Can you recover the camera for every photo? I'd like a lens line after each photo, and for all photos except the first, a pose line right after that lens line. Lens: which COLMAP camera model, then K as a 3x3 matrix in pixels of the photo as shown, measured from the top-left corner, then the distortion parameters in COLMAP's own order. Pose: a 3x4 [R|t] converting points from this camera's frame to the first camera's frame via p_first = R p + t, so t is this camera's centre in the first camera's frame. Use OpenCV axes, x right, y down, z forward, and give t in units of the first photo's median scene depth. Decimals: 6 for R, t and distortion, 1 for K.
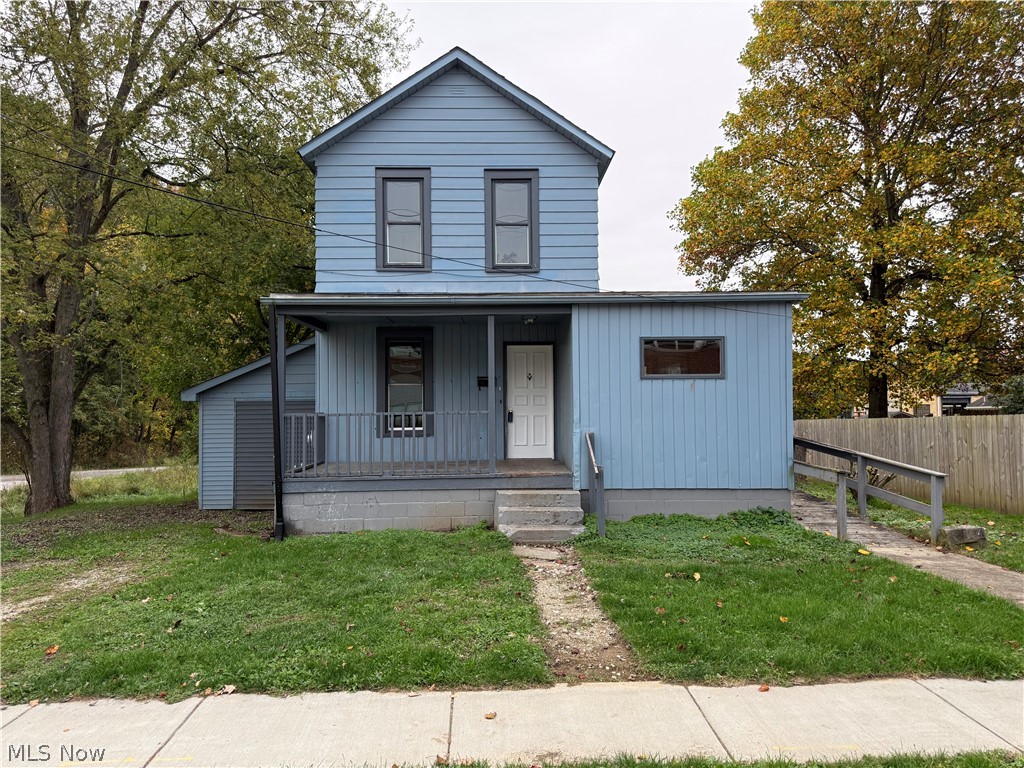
lens RADIAL K [[727.9, 0, 521.0], [0, 727.9, 385.0], [0, 0, 1]] dist [0.046698, -0.047359]
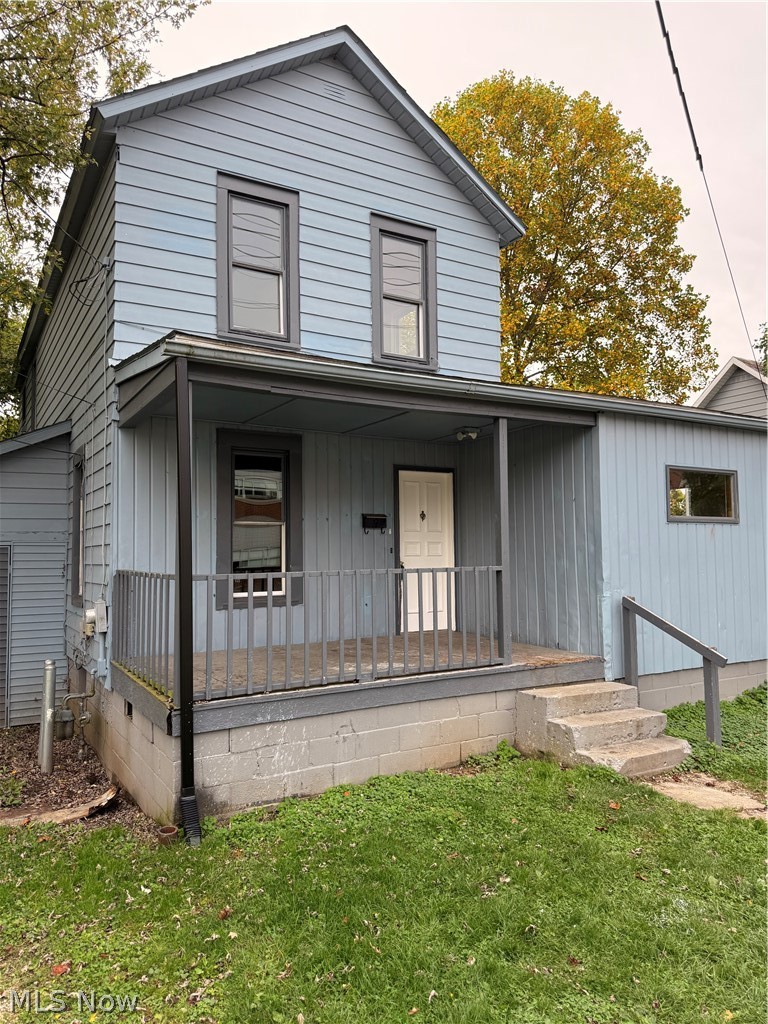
lens RADIAL K [[727.9, 0, 382.1], [0, 727.9, 510.4], [0, 0, 1]] dist [0.046698, -0.047359]
pose [[0.883629, 0.030268, 0.467208, -0.357178], [-0.015051, 0.999229, -0.036269, 0.009696], [-0.467946, 0.025016, 0.883403, 0.395052]]
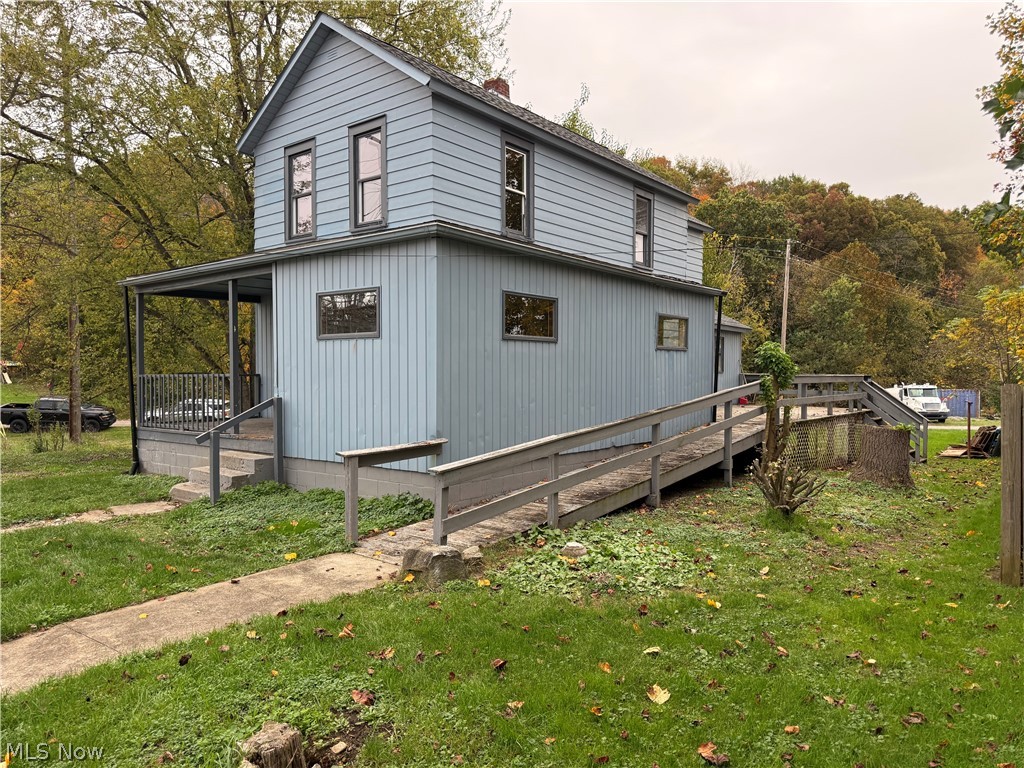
lens RADIAL K [[727.9, 0, 512.0], [0, 727.9, 386.4], [0, 0, 1]] dist [0.046698, -0.047359]
pose [[0.747139, 0.022414, -0.664290, 0.779771], [0.013107, 0.998740, 0.048440, 0.007203], [0.664538, -0.044899, 0.745904, 0.400283]]
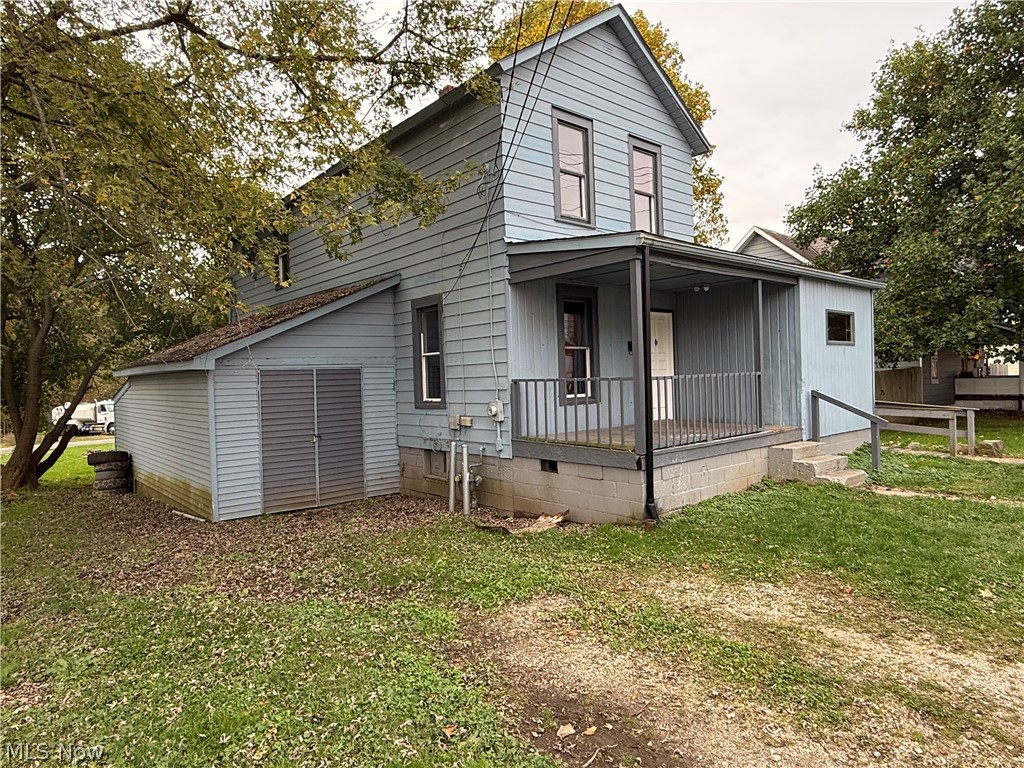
lens RADIAL K [[629.9, 0, 512.1], [0, 629.9, 378.1], [0, 0, 1]] dist [0.004593, 0.004056]
pose [[0.782701, -0.012701, 0.622269, -0.722649], [0.000594, 0.999807, 0.019660, 0.022222], [-0.622398, -0.015018, 0.782557, 0.421270]]
